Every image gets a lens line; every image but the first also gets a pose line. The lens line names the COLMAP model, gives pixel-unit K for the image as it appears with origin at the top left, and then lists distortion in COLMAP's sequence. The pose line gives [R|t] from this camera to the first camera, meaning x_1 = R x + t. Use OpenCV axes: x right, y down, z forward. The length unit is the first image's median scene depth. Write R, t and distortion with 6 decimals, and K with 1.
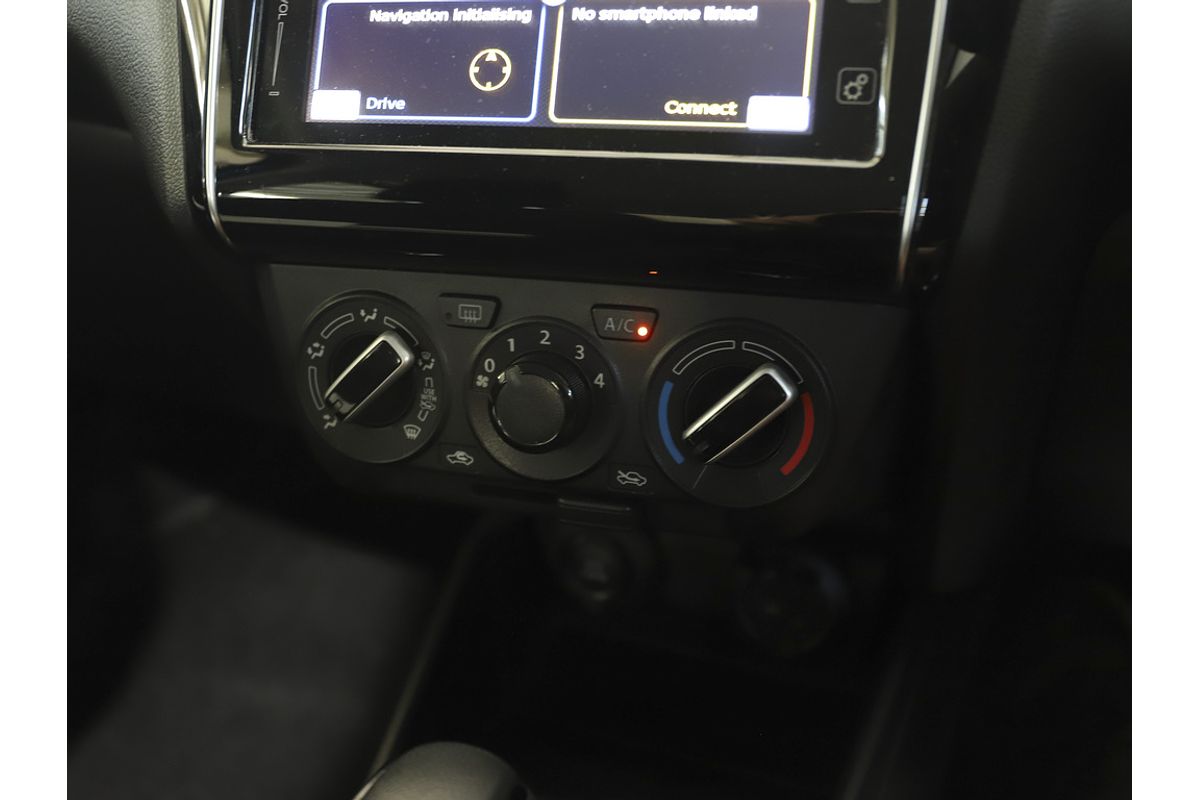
lens RADIAL K [[1121.4, 0, 593.6], [0, 1121.4, 396.2], [0, 0, 1]] dist [-0.008113, 0.000000]
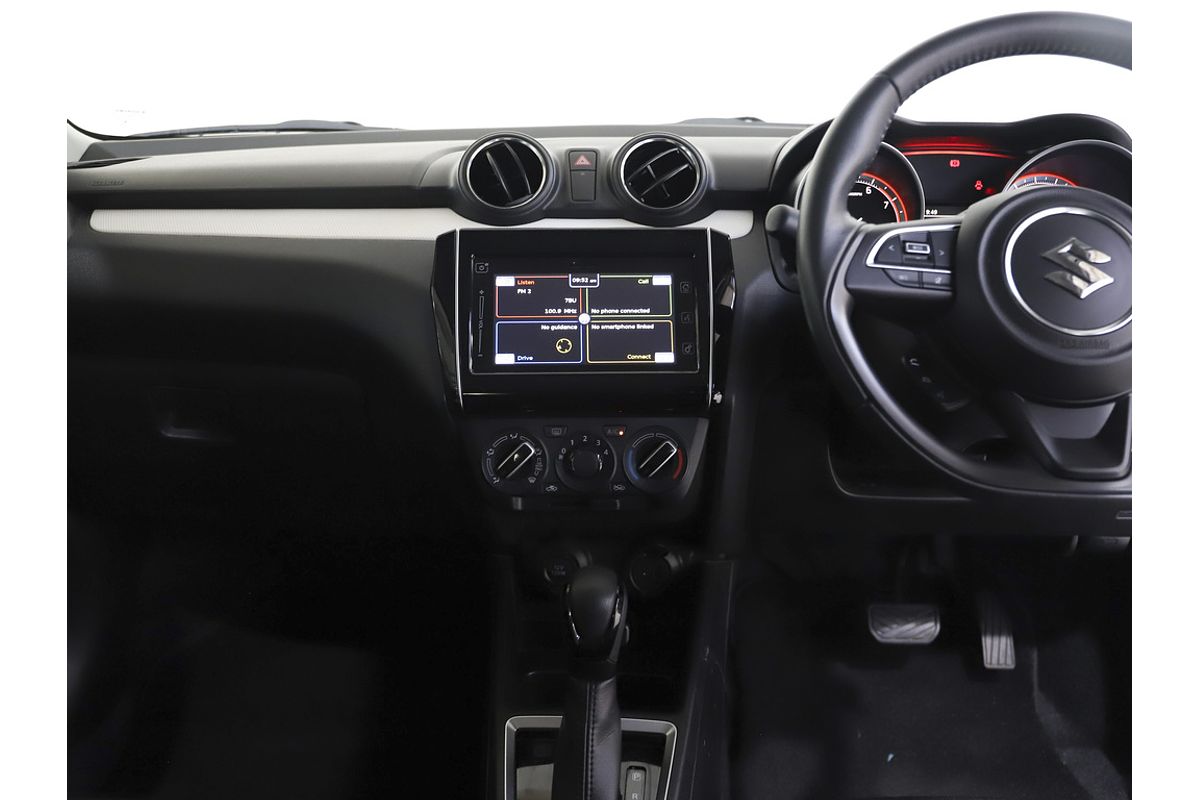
lens RADIAL K [[1093.2, 0, 598.2], [0, 1093.2, 399.5], [0, 0, 1]] dist [-0.020849, 0.000000]
pose [[0.939029, -0.043143, 0.341120, -0.953386], [0.109648, 0.977873, -0.178160, 0.346471], [-0.325886, 0.204701, 0.922982, -1.558525]]
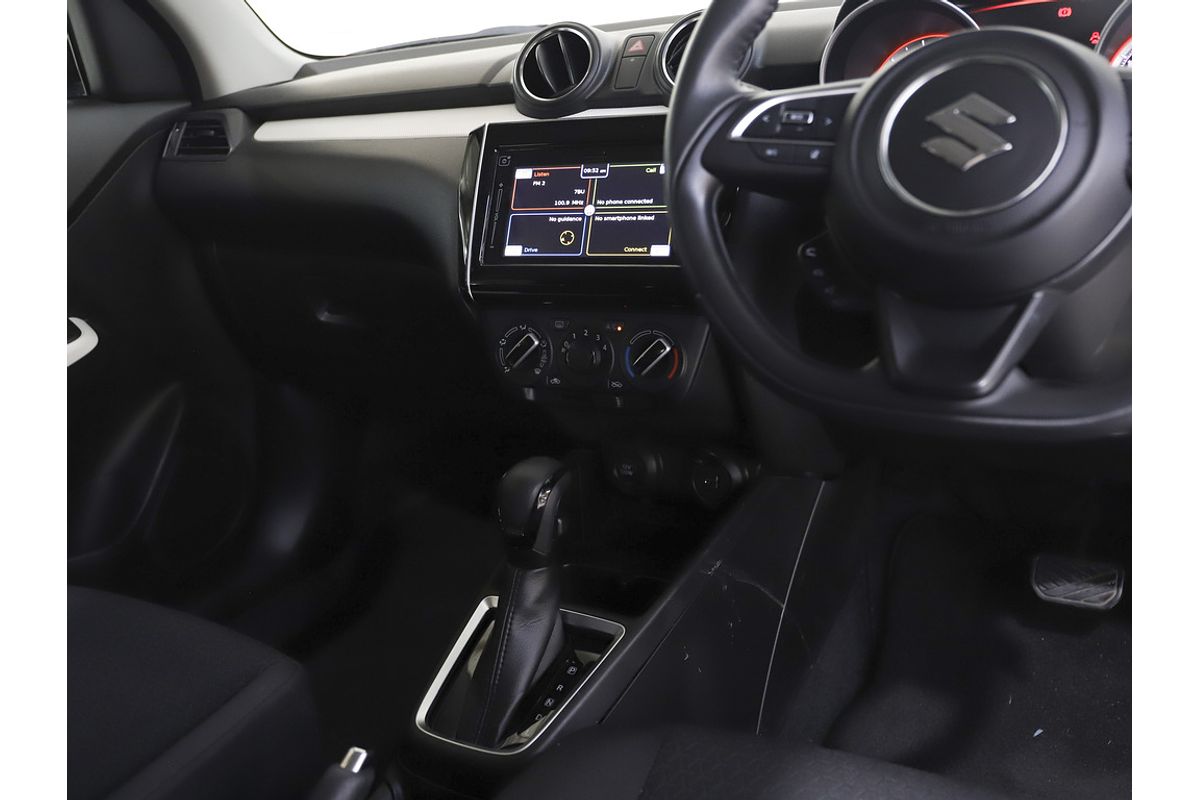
lens RADIAL K [[1121.4, 0, 601.9], [0, 1121.4, 401.0], [0, 0, 1]] dist [-0.008113, 0.000000]
pose [[0.989927, 0.003387, -0.141539, 0.393302], [-0.021840, 0.991401, -0.129025, 0.476670], [0.139885, 0.130817, 0.981488, -1.697531]]
